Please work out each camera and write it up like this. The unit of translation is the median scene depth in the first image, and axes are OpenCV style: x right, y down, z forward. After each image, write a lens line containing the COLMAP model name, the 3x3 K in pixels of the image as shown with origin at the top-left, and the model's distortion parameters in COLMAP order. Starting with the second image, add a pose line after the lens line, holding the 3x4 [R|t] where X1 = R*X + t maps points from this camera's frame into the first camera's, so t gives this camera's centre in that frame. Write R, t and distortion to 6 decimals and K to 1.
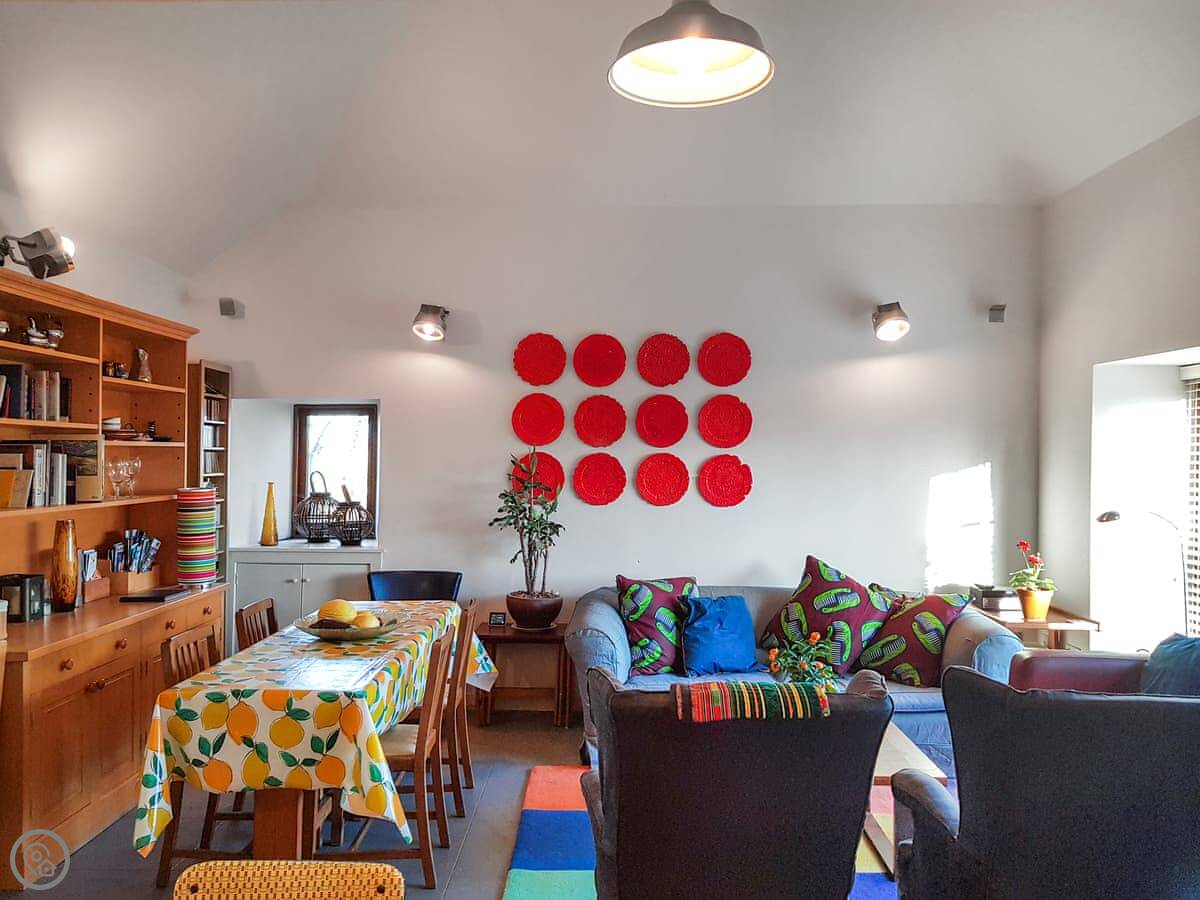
lens RADIAL K [[921.5, 0, 573.4], [0, 921.5, 452.4], [0, 0, 1]] dist [0.108120, -0.202365]
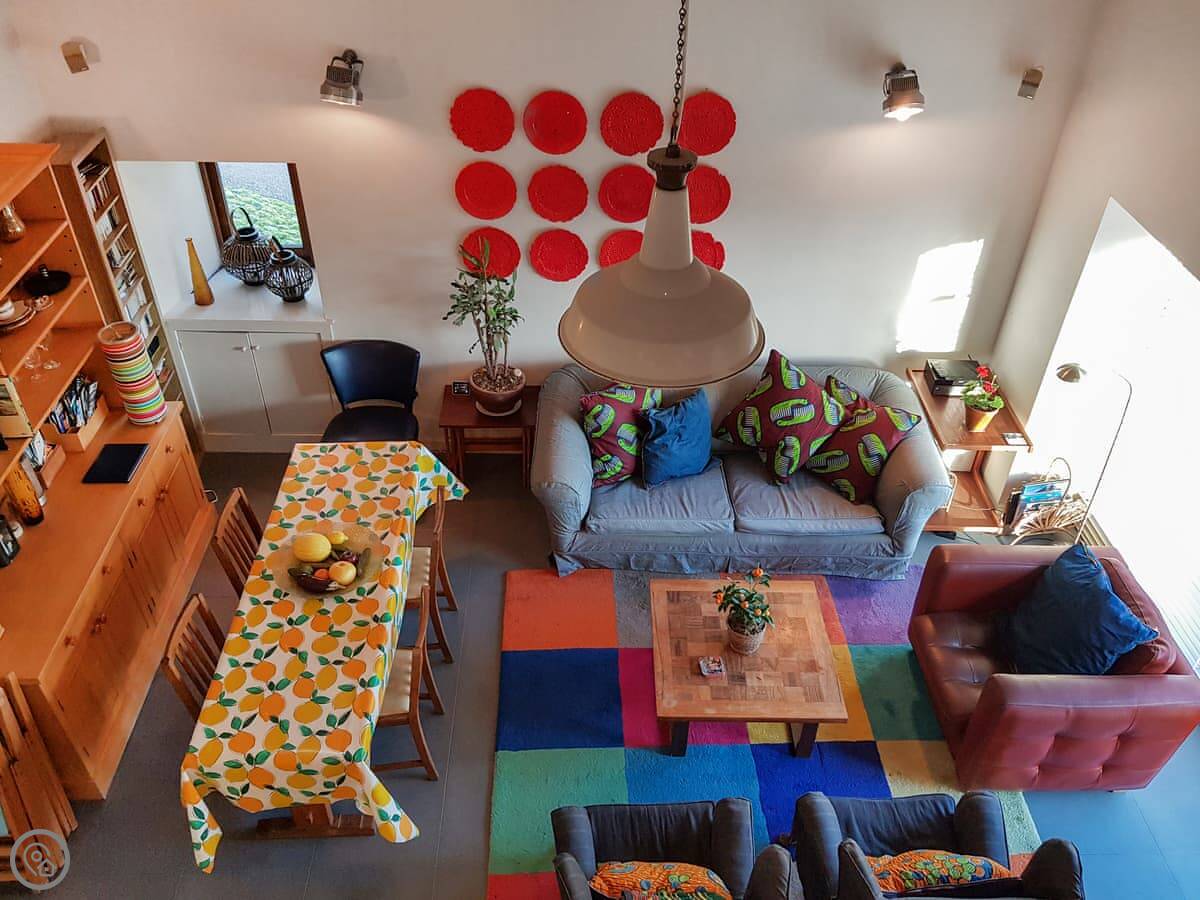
lens RADIAL K [[936.3, 0, 600.0], [0, 936.3, 450.0], [0, 0, 1]] dist [0.073007, -0.115460]
pose [[0.997822, -0.039508, 0.052826, 0.013756], [-0.001832, 0.783906, 0.620877, -0.454495], [-0.065940, -0.619621, 0.782126, 0.174841]]
